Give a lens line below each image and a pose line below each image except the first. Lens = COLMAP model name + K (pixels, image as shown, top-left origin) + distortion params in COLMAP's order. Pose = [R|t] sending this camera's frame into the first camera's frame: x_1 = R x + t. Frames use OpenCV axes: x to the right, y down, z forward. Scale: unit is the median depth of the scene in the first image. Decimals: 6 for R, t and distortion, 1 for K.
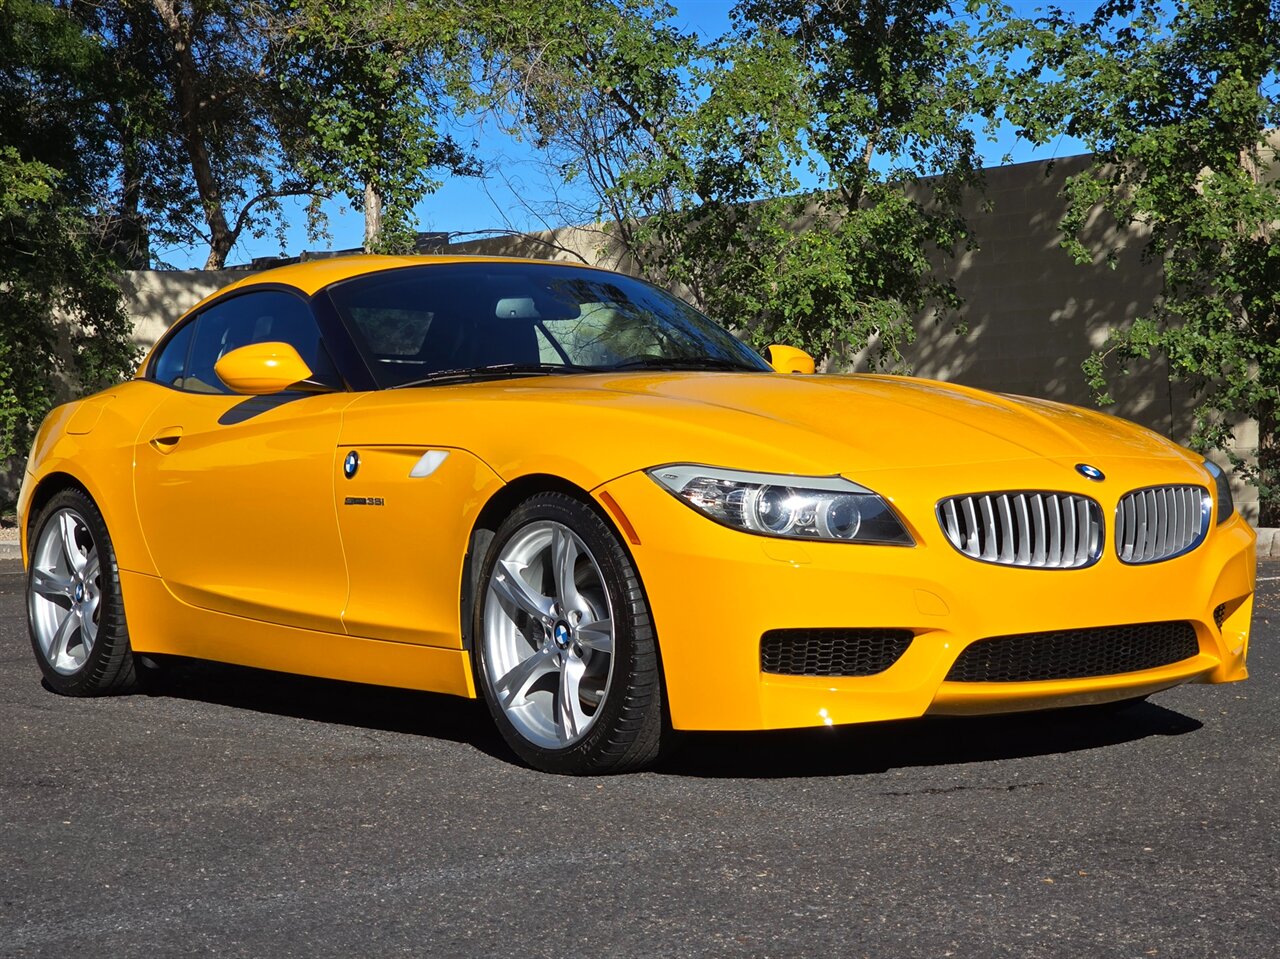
lens RADIAL K [[2597.8, 0, 641.0], [0, 2597.8, 485.4], [0, 0, 1]] dist [0.052653, 0.000000]
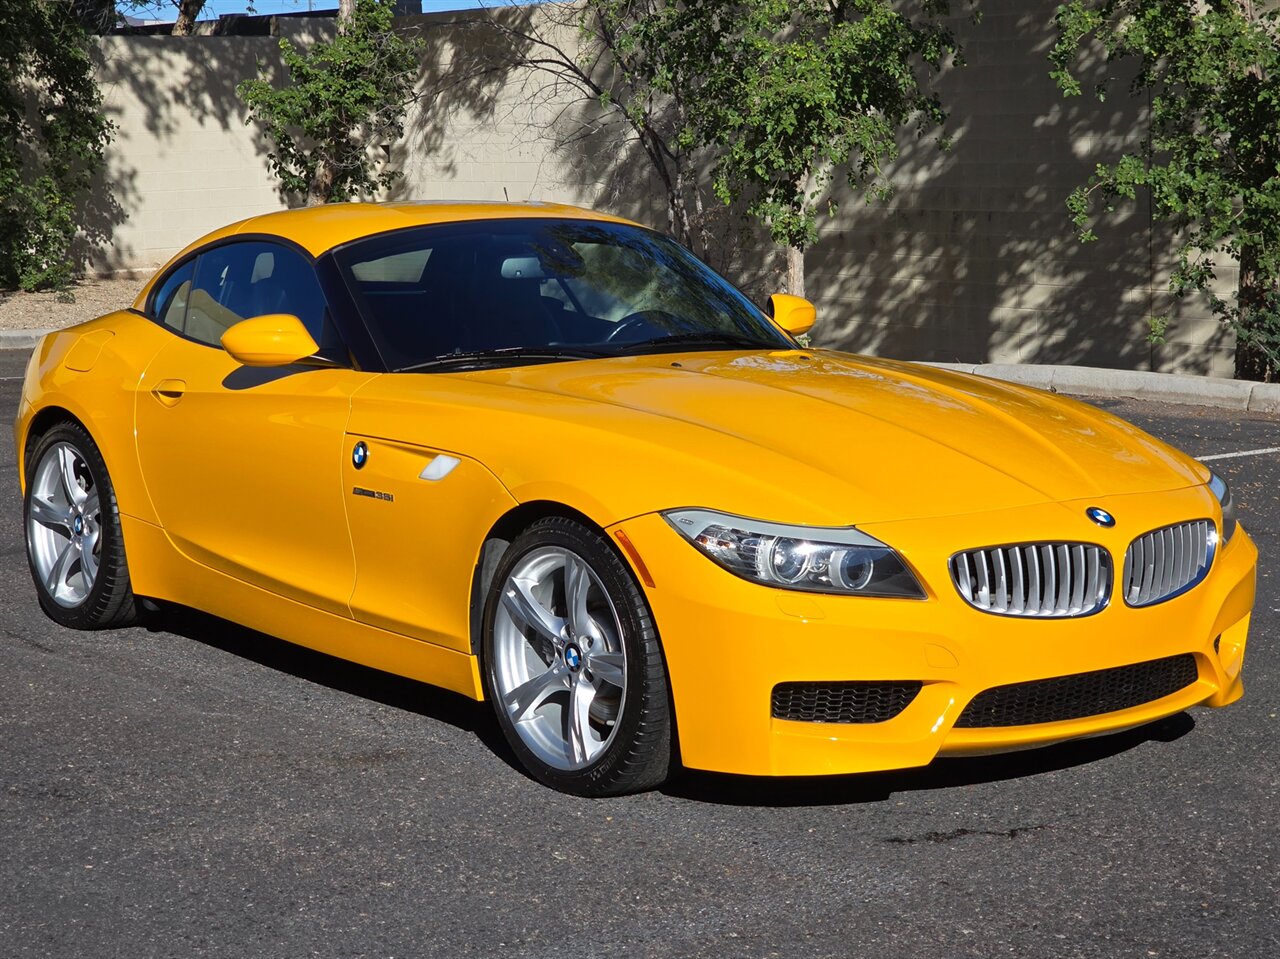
lens RADIAL K [[2597.8, 0, 638.8], [0, 2597.8, 488.8], [0, 0, 1]] dist [0.052653, 0.000000]
pose [[0.999678, 0.018708, 0.017129, -0.020702], [-0.020582, 0.992953, 0.116709, -0.112988], [-0.014825, -0.117024, 0.993018, 0.002034]]
